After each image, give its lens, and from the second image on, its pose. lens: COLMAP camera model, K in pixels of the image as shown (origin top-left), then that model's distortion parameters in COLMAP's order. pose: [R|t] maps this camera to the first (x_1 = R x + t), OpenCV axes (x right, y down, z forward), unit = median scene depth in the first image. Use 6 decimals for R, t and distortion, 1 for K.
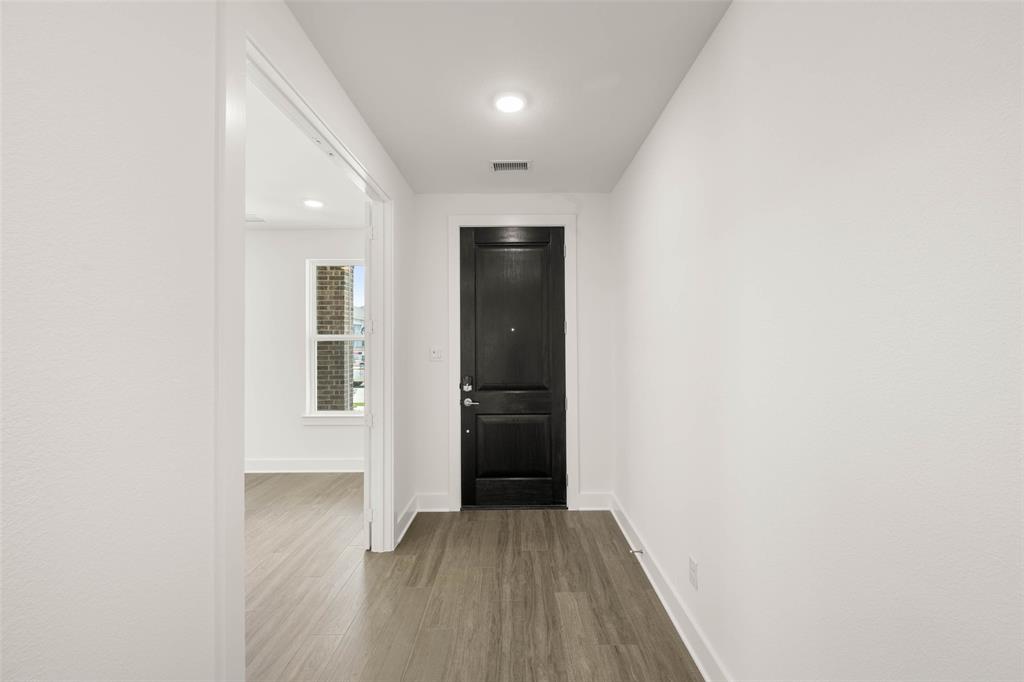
lens RADIAL K [[401.2, 0, 509.9], [0, 401.2, 341.3], [0, 0, 1]] dist [0.000212, -0.000149]
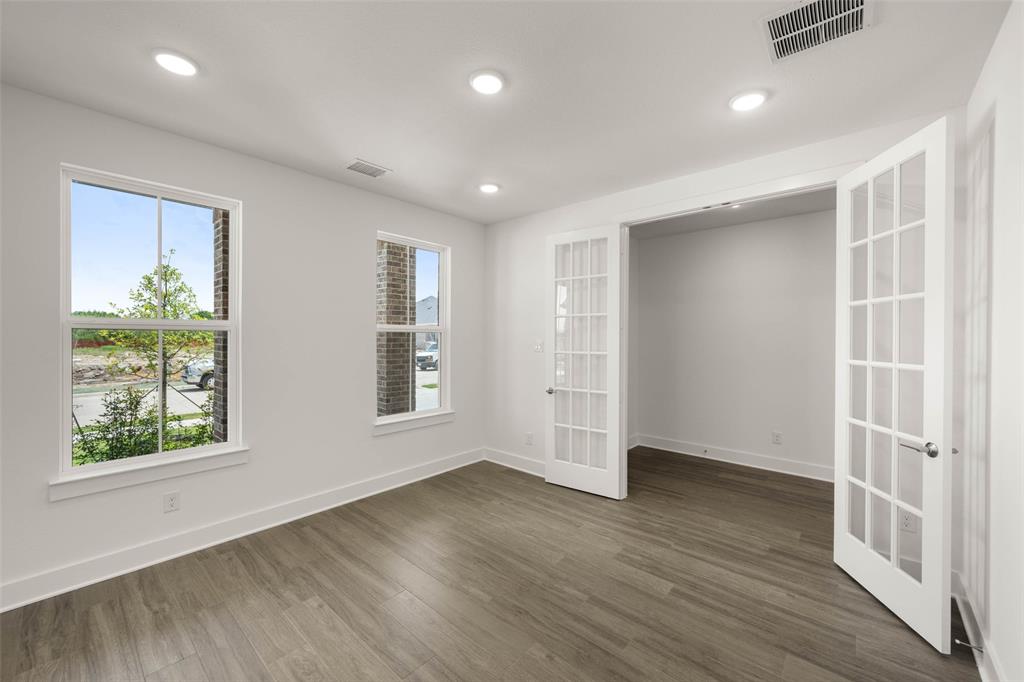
lens RADIAL K [[401.2, 0, 514.3], [0, 401.2, 339.9], [0, 0, 1]] dist [0.000212, -0.000149]
pose [[0.654853, -0.000747, 0.755756, -1.111197], [-0.023310, 0.999504, 0.021186, -0.011870], [-0.755397, -0.031491, 0.654511, 0.302502]]
